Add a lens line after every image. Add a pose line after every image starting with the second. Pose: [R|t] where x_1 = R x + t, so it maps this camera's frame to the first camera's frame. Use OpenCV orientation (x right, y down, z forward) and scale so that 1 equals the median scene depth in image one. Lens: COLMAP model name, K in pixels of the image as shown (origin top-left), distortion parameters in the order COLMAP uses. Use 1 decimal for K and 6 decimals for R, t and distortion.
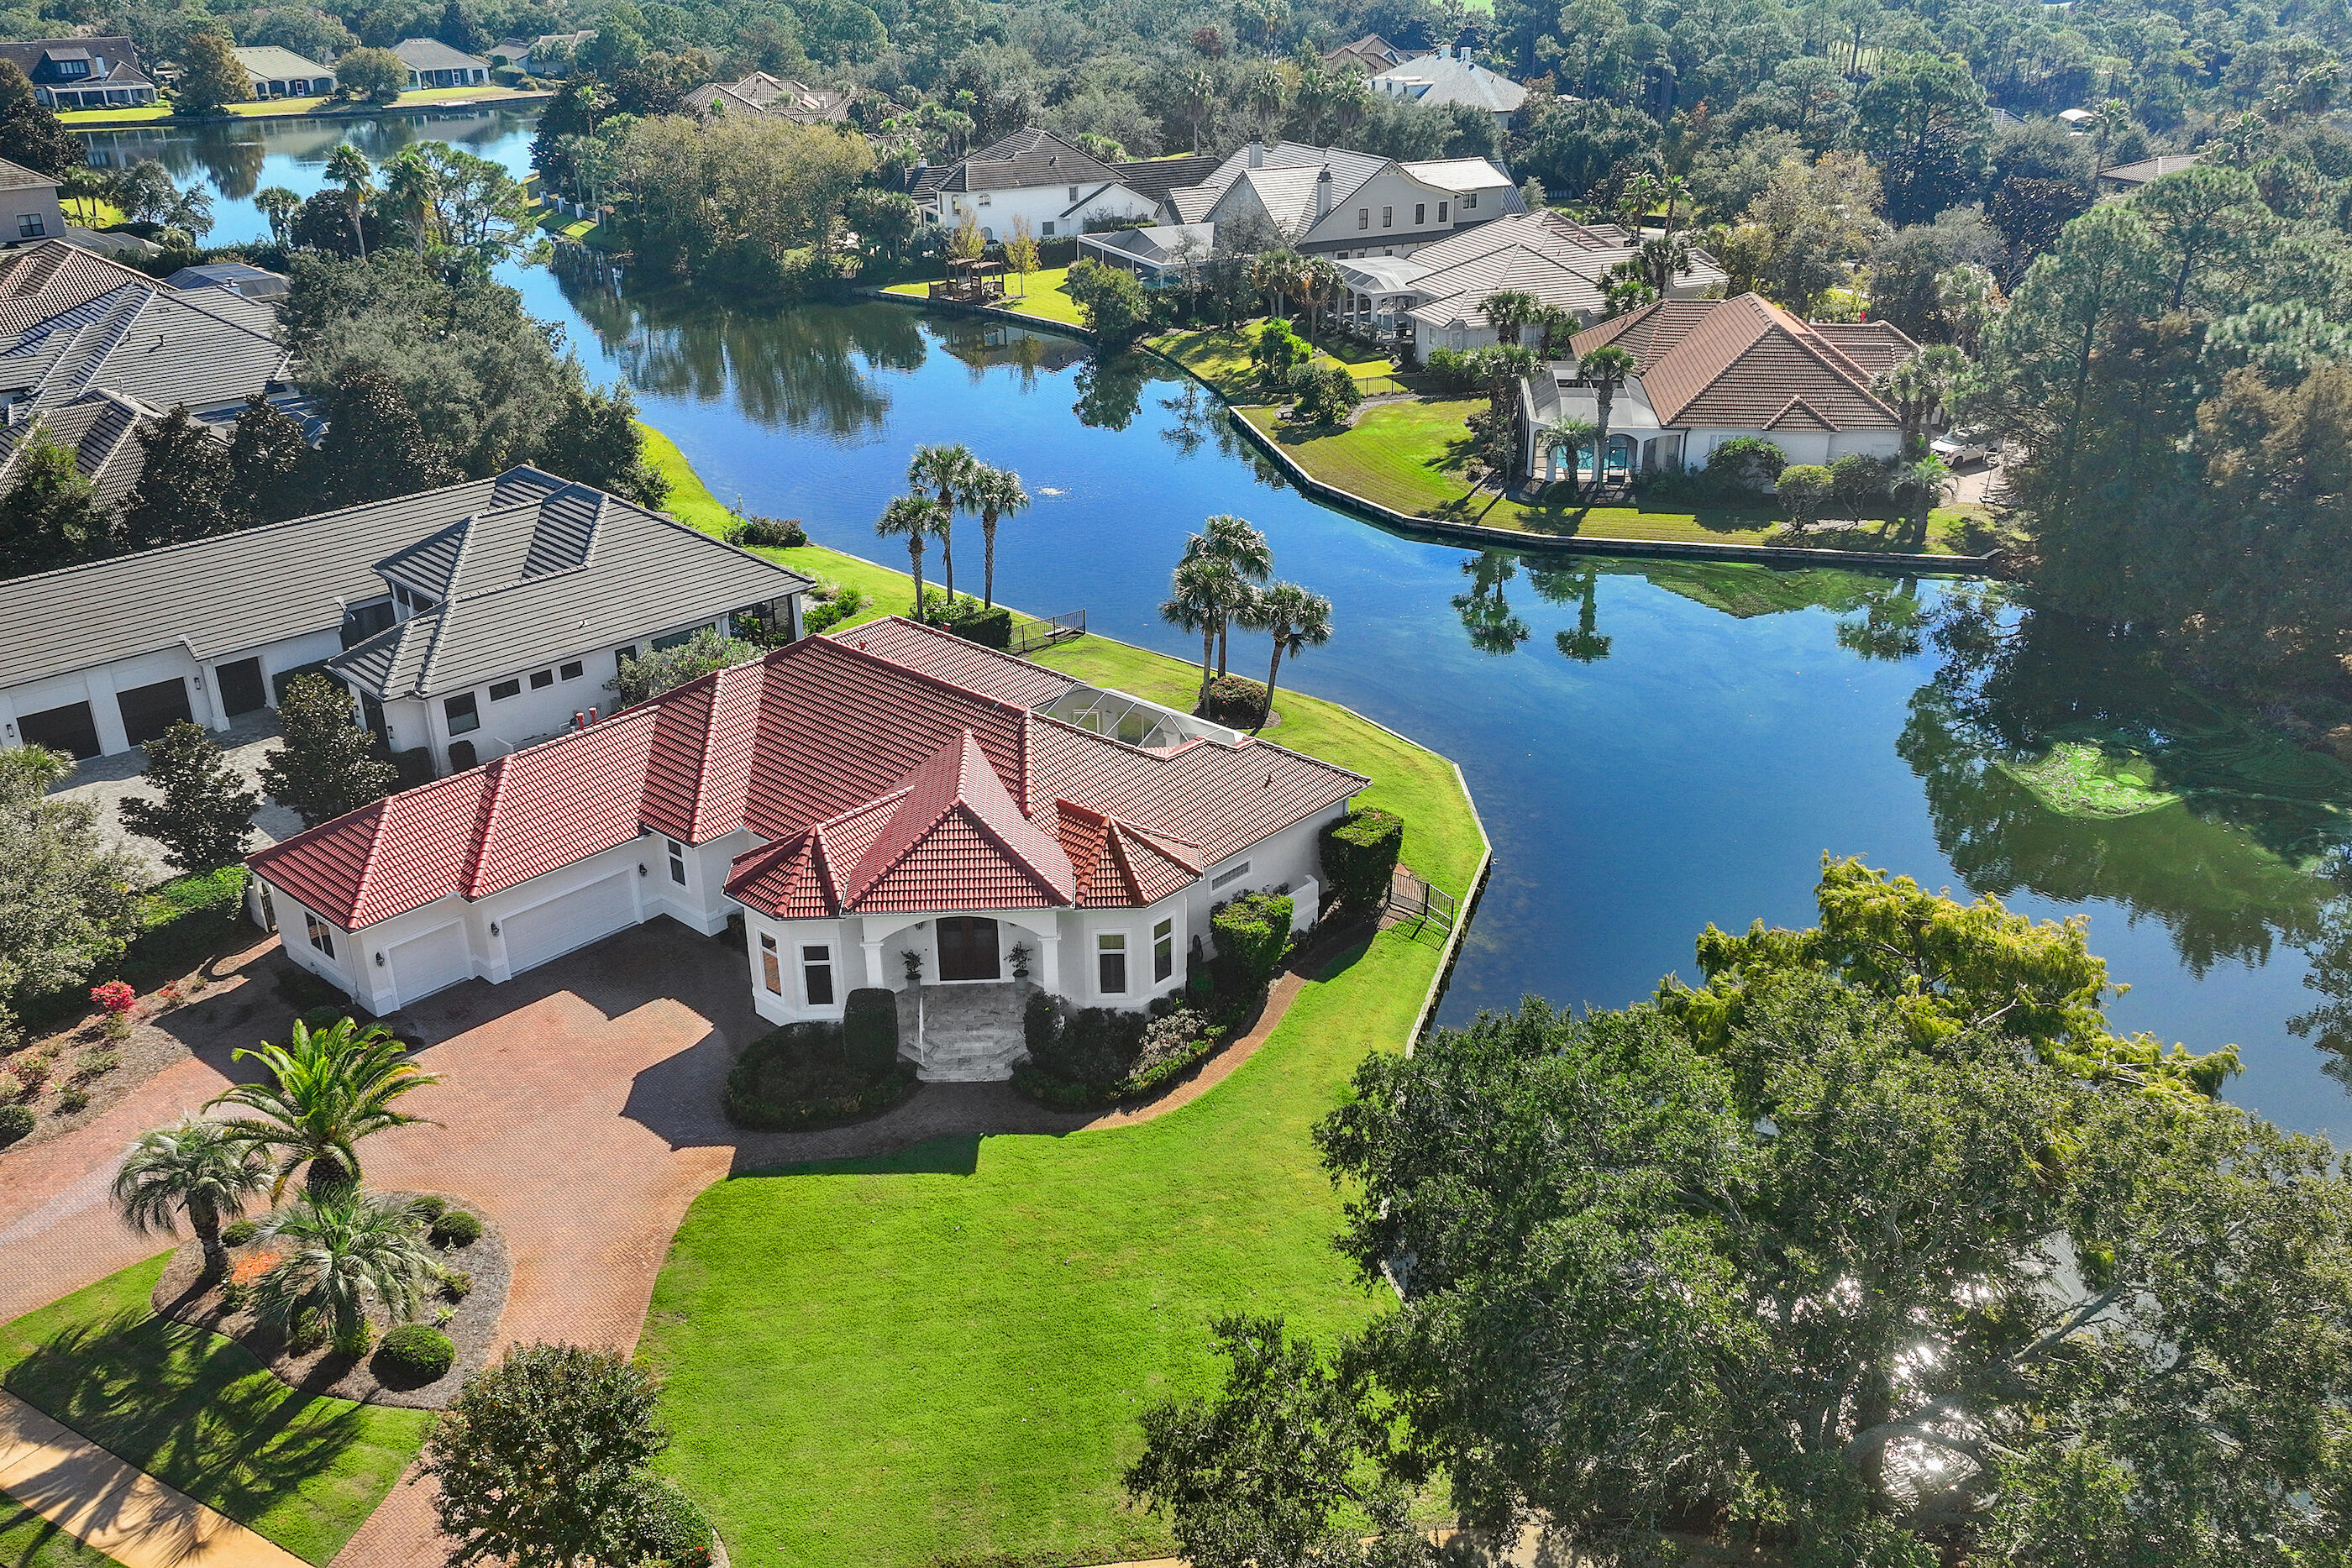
lens RADIAL K [[1949.5, 0, 1185.6], [0, 1949.5, 773.4], [0, 0, 1]] dist [0.005060, 0.007664]
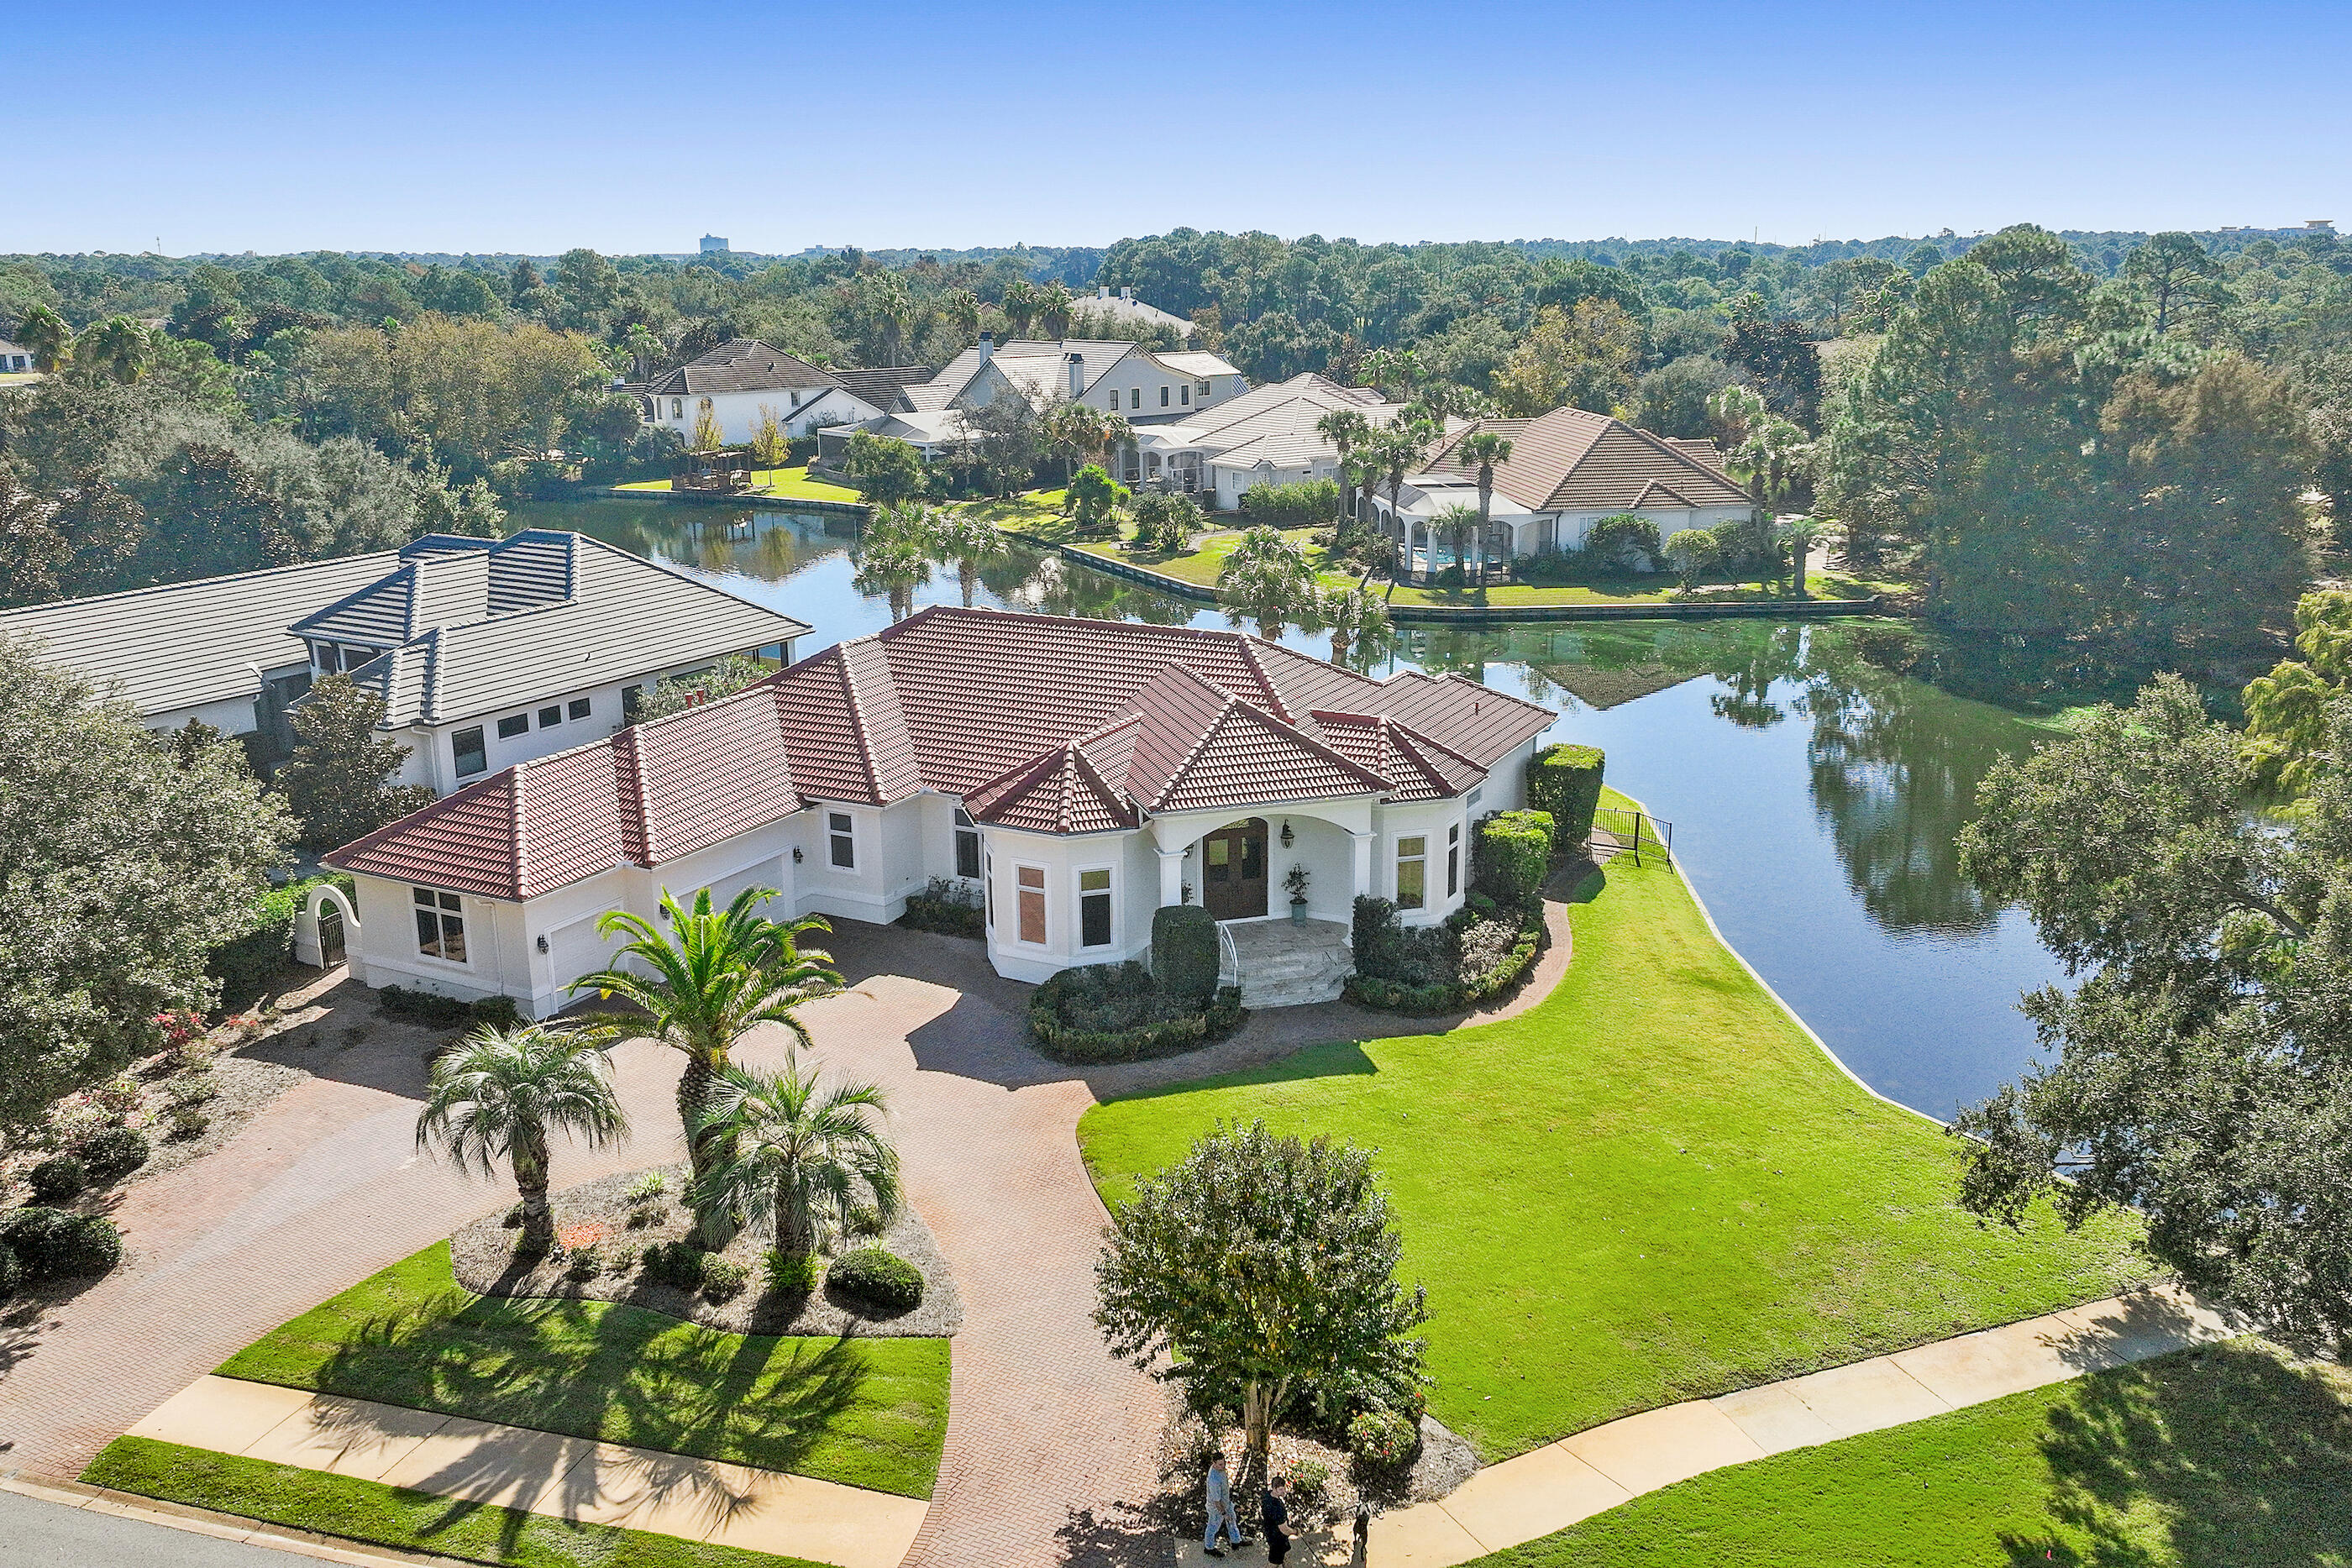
lens RADIAL K [[1949.5, 0, 1179.6], [0, 1949.5, 775.1], [0, 0, 1]] dist [0.005060, 0.007664]
pose [[0.970358, -0.063522, 0.233175, -0.255330], [0.100966, 0.983158, -0.152336, 0.131864], [-0.219571, 0.171363, 0.960429, 0.115578]]
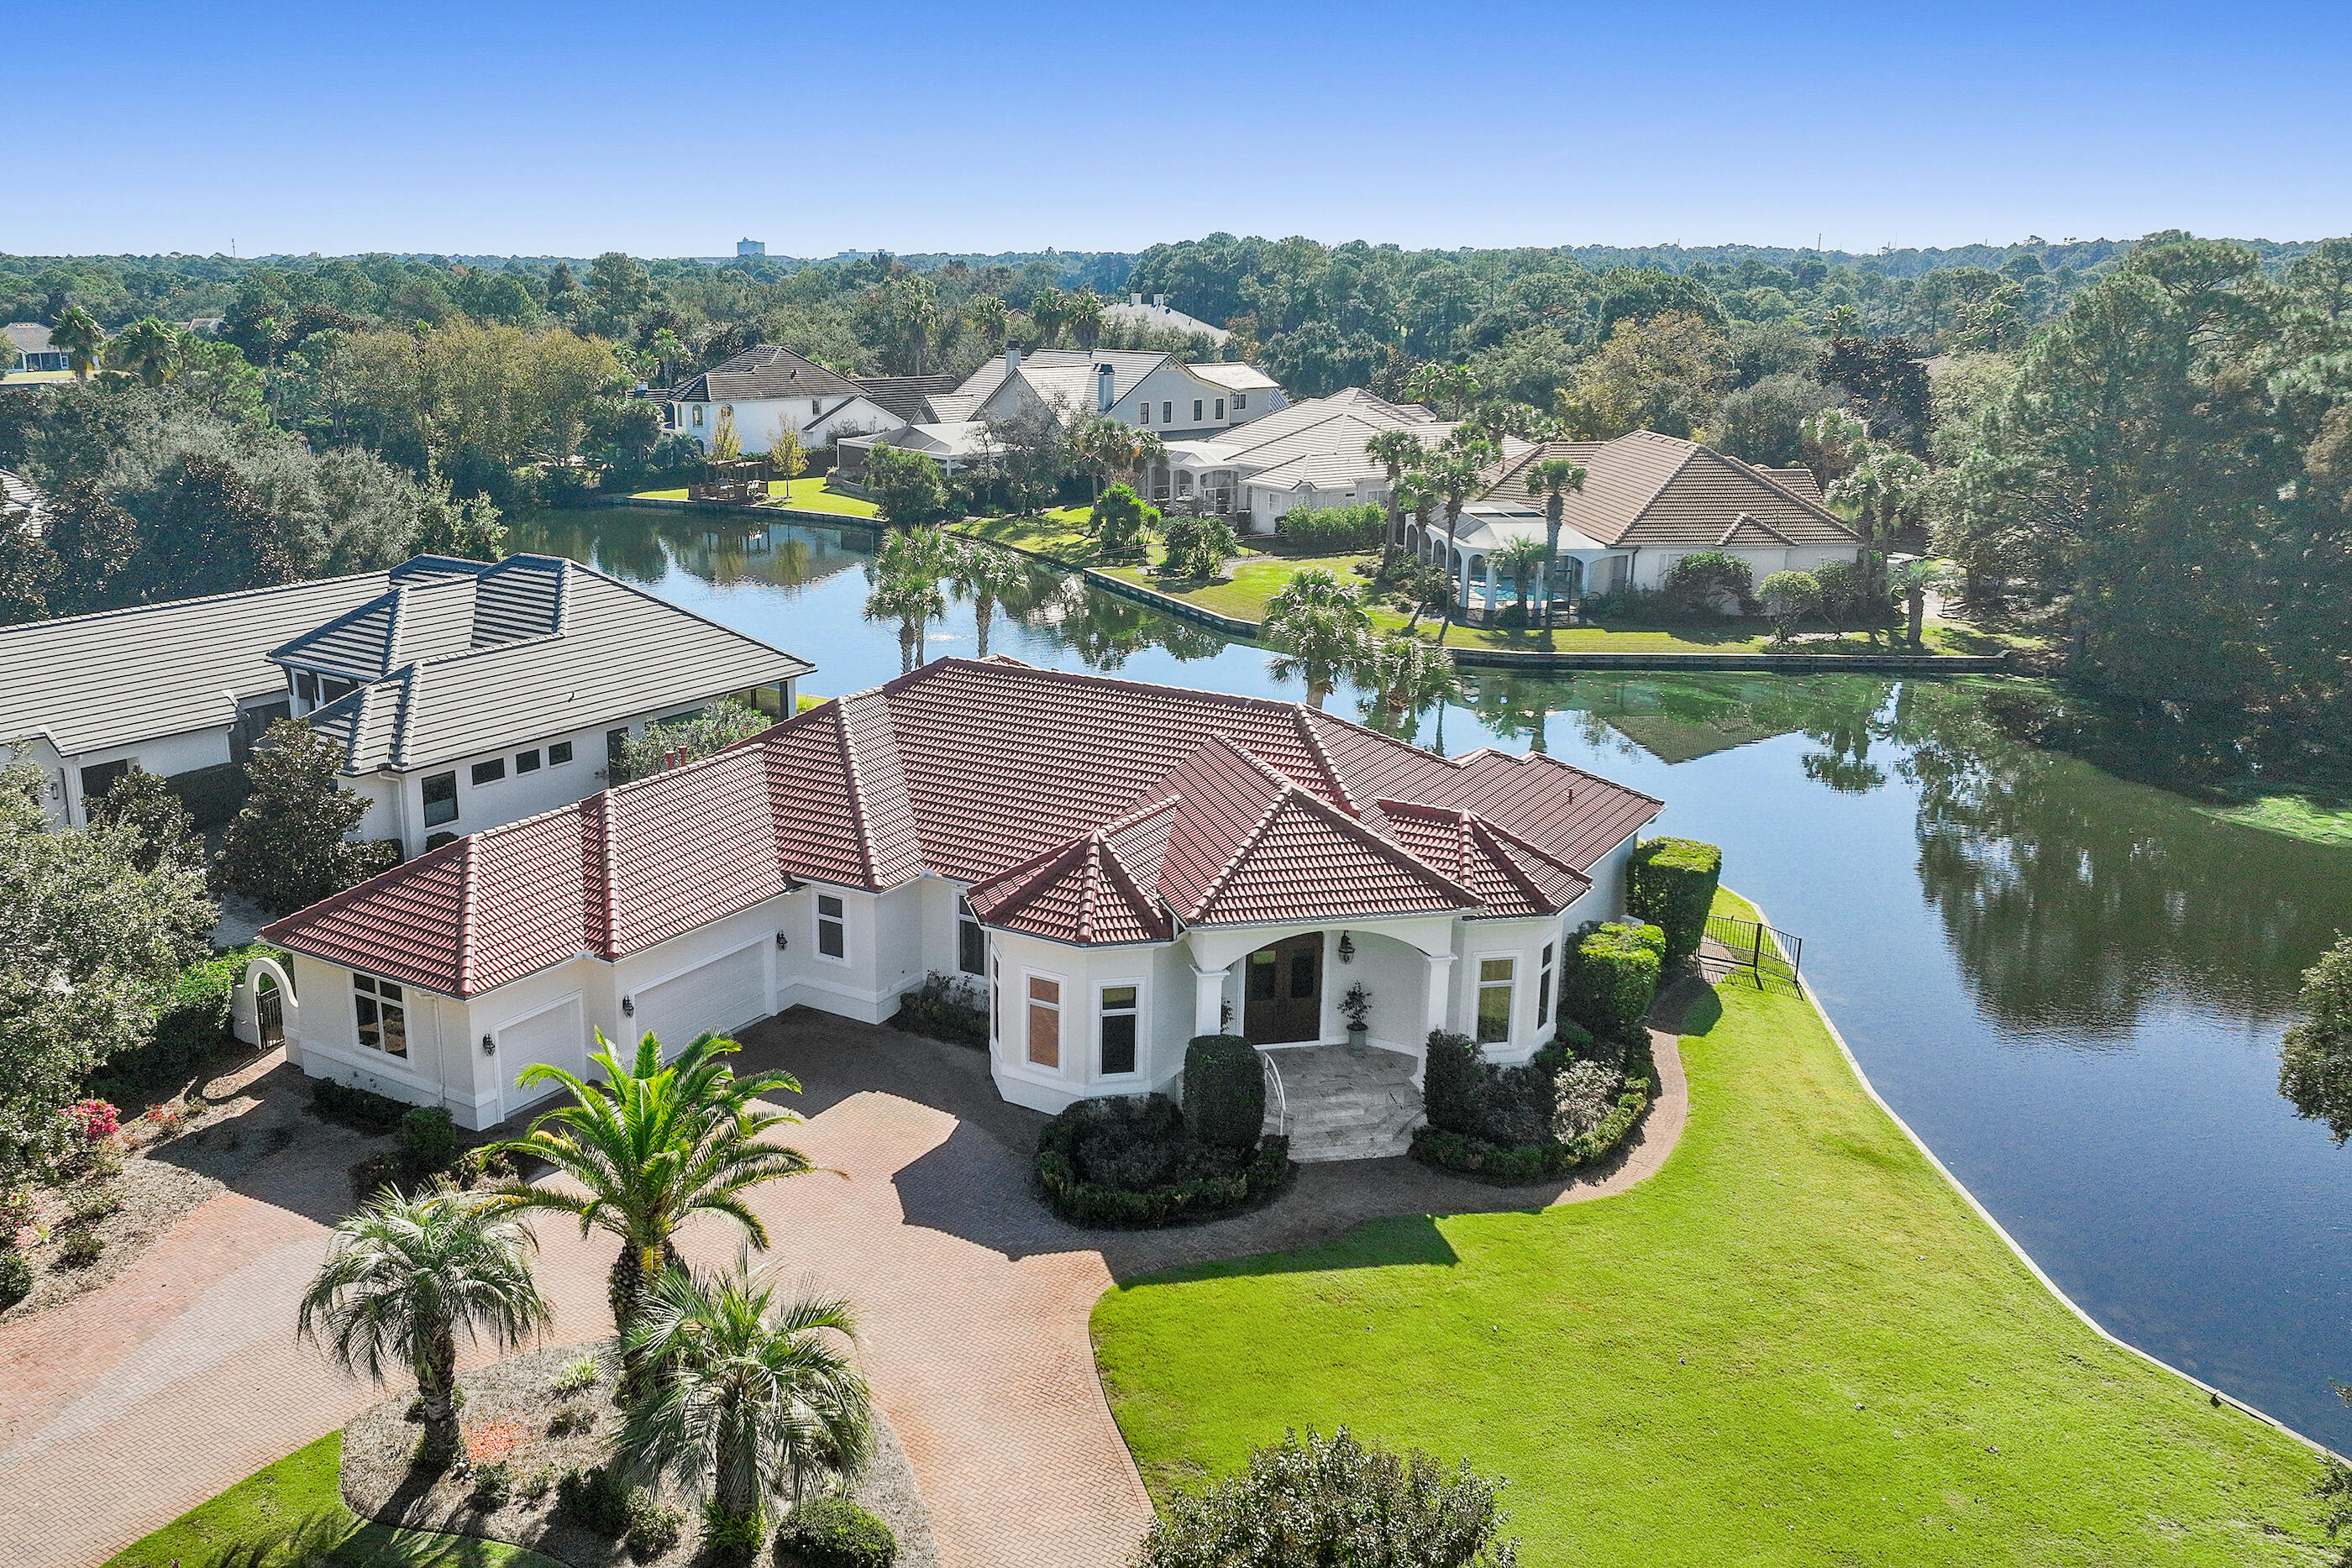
lens RADIAL K [[1949.5, 0, 966.5], [0, 1949.5, 776.0], [0, 0, 1]] dist [0.005060, 0.007664]
pose [[0.992314, -0.028566, 0.120401, -0.241794], [0.048117, 0.985493, -0.162750, 0.091920], [-0.114005, 0.167292, 0.979294, 0.200662]]
